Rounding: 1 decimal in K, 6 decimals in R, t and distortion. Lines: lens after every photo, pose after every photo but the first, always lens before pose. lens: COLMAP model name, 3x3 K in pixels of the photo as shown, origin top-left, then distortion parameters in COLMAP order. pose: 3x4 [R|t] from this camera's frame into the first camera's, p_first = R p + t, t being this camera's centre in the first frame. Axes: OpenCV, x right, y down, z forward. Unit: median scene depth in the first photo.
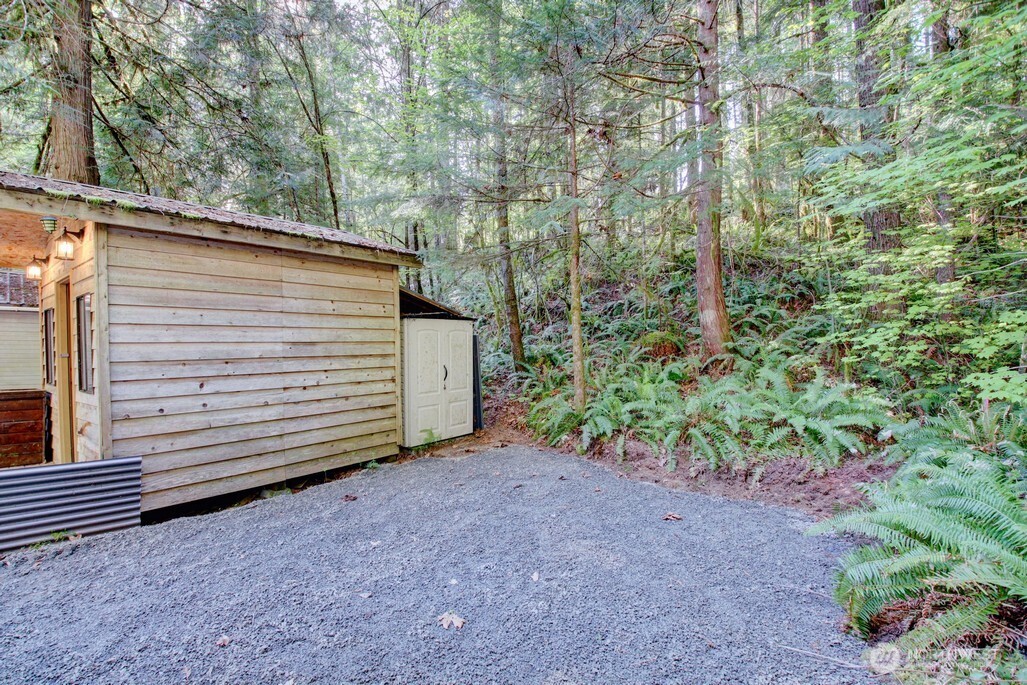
lens RADIAL K [[478.3, 0, 507.0], [0, 478.3, 347.9], [0, 0, 1]] dist [0.020491, -0.031193]
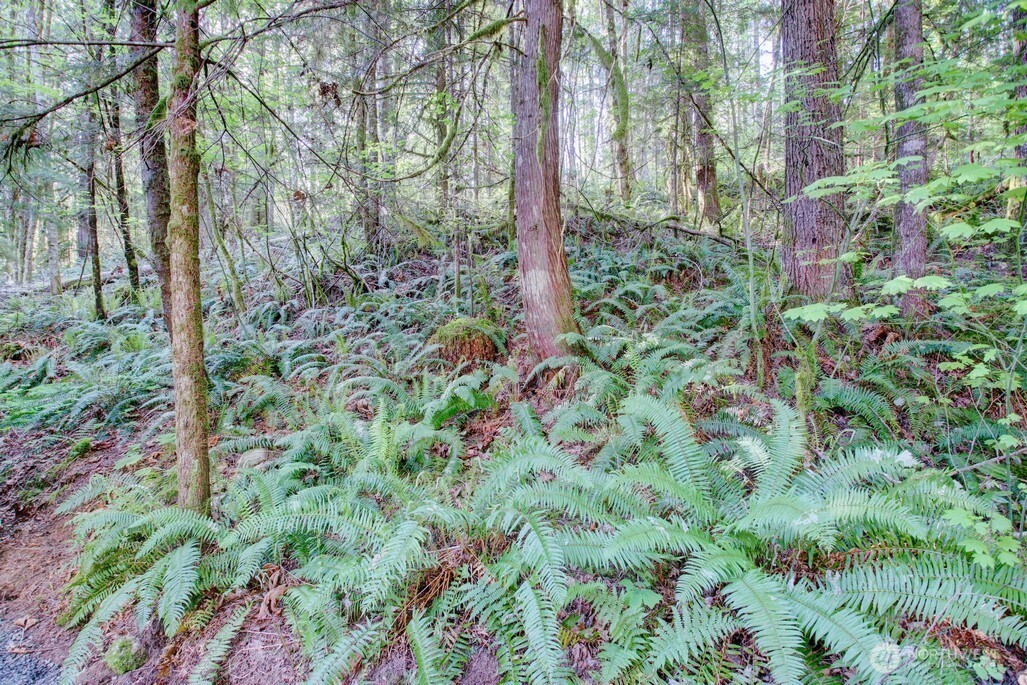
lens RADIAL K [[478.3, 0, 507.0], [0, 478.3, 347.9], [0, 0, 1]] dist [0.020491, -0.031193]
pose [[0.969633, 0.004438, 0.244525, 0.248667], [-0.003893, 0.999989, -0.002711, 0.004394], [-0.244534, 0.001676, 0.969639, 0.478485]]
